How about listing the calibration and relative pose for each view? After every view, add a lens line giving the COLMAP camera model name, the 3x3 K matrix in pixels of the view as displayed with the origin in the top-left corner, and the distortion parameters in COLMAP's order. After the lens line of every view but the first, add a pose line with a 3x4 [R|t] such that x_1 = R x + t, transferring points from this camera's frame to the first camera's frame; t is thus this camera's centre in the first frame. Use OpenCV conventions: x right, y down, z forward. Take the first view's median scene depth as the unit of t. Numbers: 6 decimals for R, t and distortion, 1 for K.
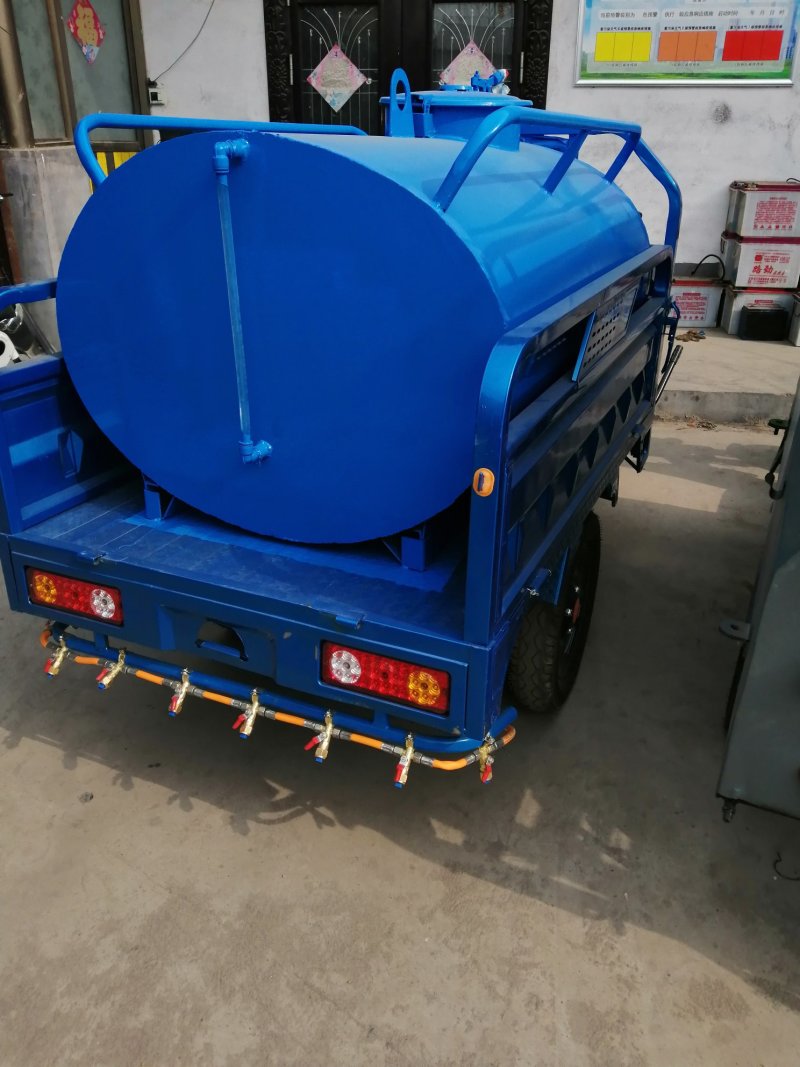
lens RADIAL K [[849.1, 0, 392.5], [0, 849.1, 527.3], [0, 0, 1]] dist [0.030494, -0.052960]
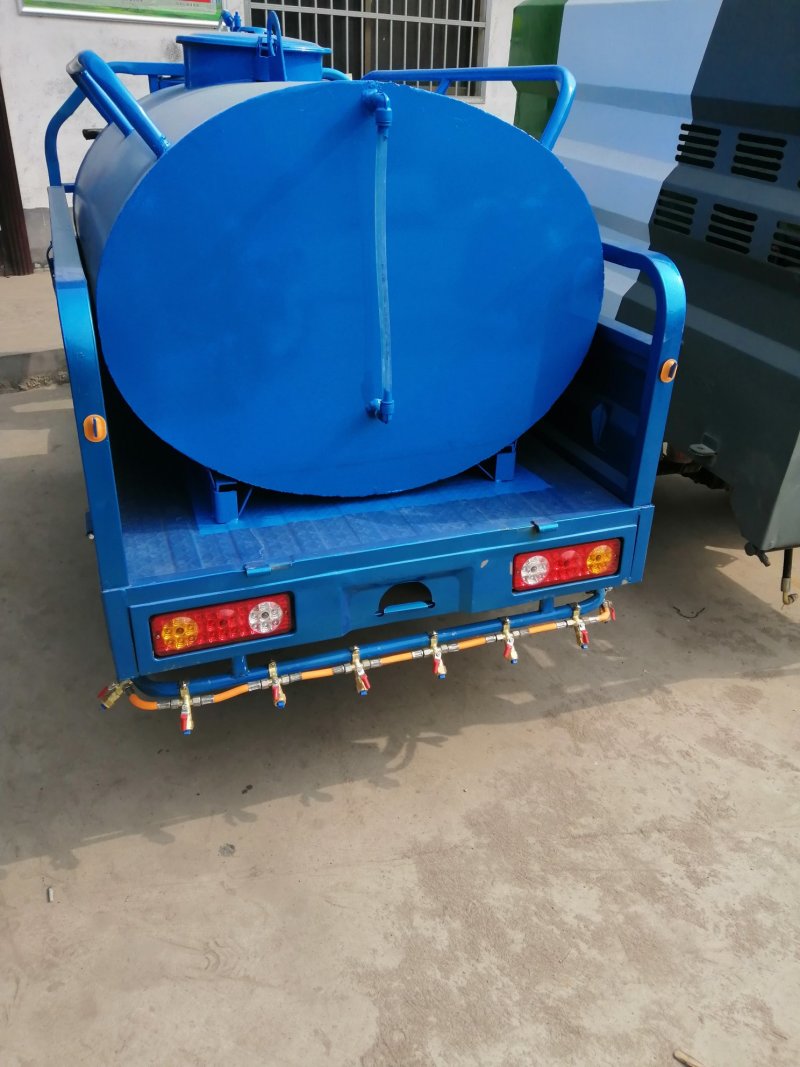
lens RADIAL K [[849.1, 0, 396.9], [0, 849.1, 528.3], [0, 0, 1]] dist [0.030494, -0.052960]
pose [[0.708926, -0.312745, 0.632151, -0.809313], [0.270350, 0.948345, 0.165992, -0.115902], [-0.651410, 0.053226, 0.756856, 0.232952]]
